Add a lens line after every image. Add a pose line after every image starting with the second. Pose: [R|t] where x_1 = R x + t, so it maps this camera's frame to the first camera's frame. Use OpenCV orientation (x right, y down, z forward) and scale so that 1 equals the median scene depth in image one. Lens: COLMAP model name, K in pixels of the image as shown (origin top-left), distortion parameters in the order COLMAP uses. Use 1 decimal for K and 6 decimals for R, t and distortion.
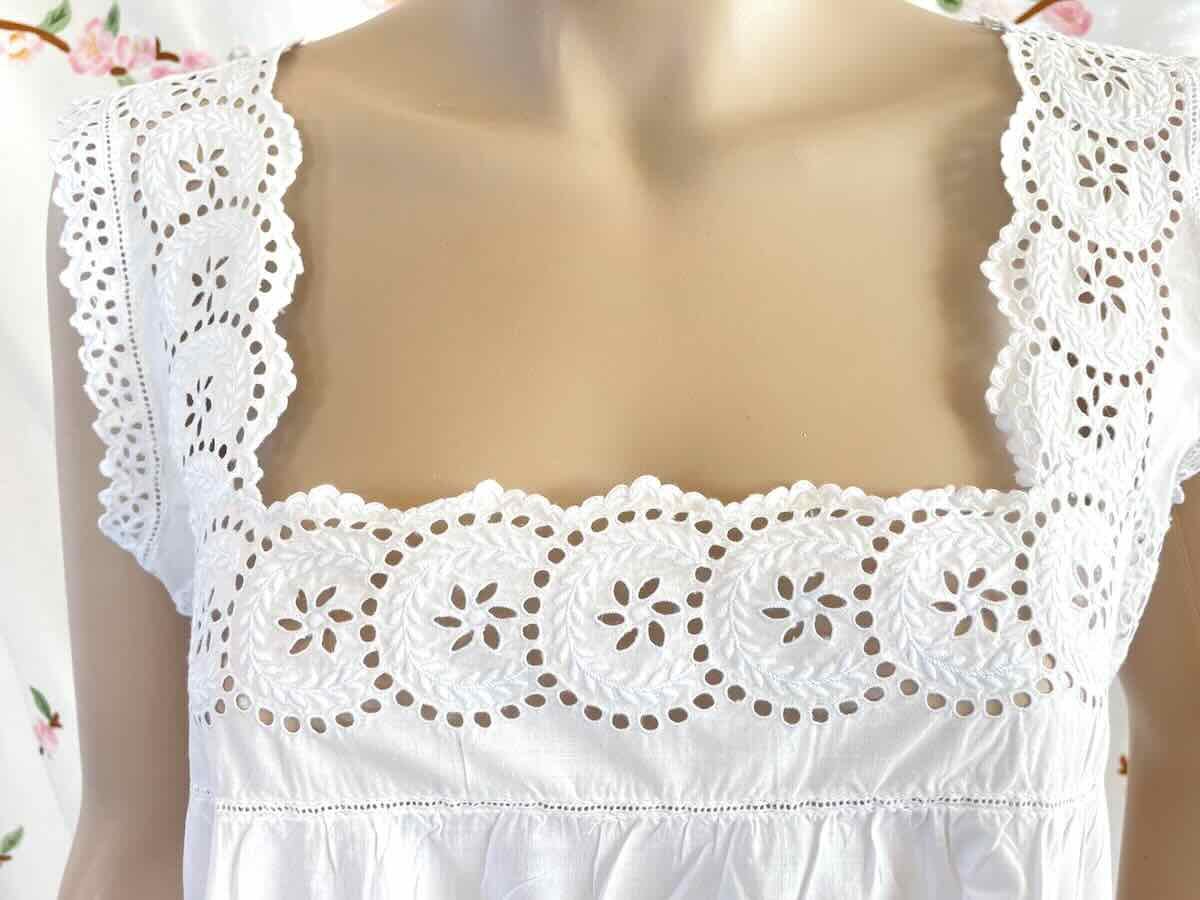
lens RADIAL K [[1009.7, 0, 600.0], [0, 1009.7, 450.0], [0, 0, 1]] dist [0.066910, -0.150884]
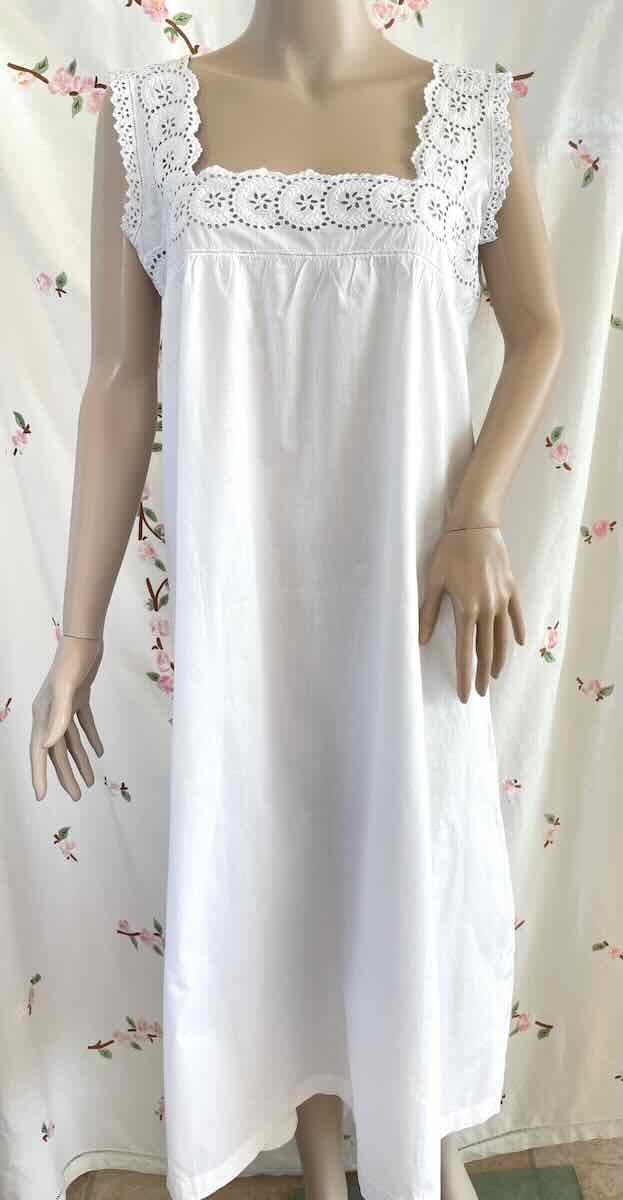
lens RADIAL K [[898.1, 0, 426.8], [0, 898.1, 599.7], [0, 0, 1]] dist [0.047240, -0.102101]
pose [[0.994545, 0.001319, 0.104296, 0.116936], [-0.004388, 0.999564, 0.029197, 1.327376], [-0.104212, -0.029495, 0.994118, -2.043999]]
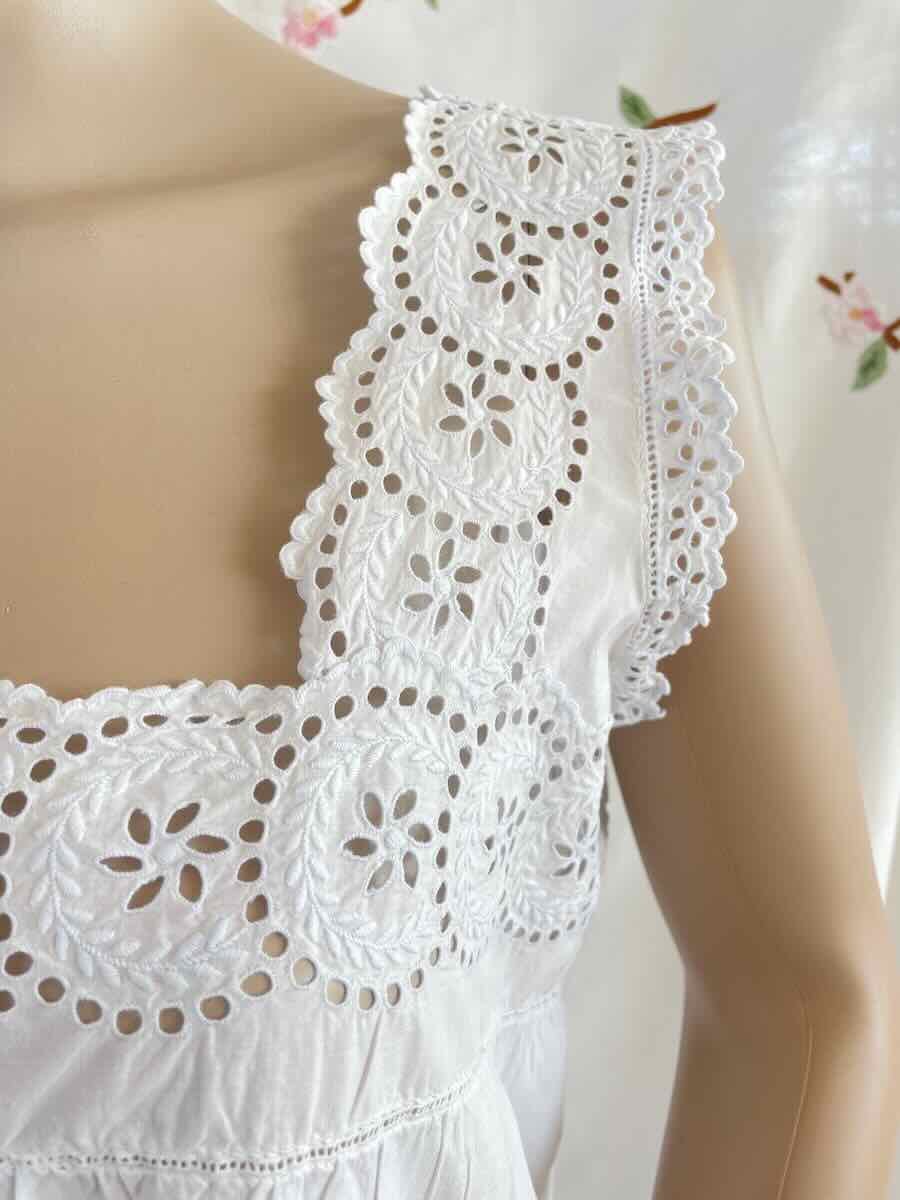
lens RADIAL K [[1009.7, 0, 455.5], [0, 1009.7, 592.9], [0, 0, 1]] dist [0.066910, -0.150884]
pose [[0.998938, -0.006497, 0.045606, 0.466765], [0.008494, 0.999007, -0.043728, 0.006668], [-0.045277, 0.044069, 0.998002, 0.279589]]
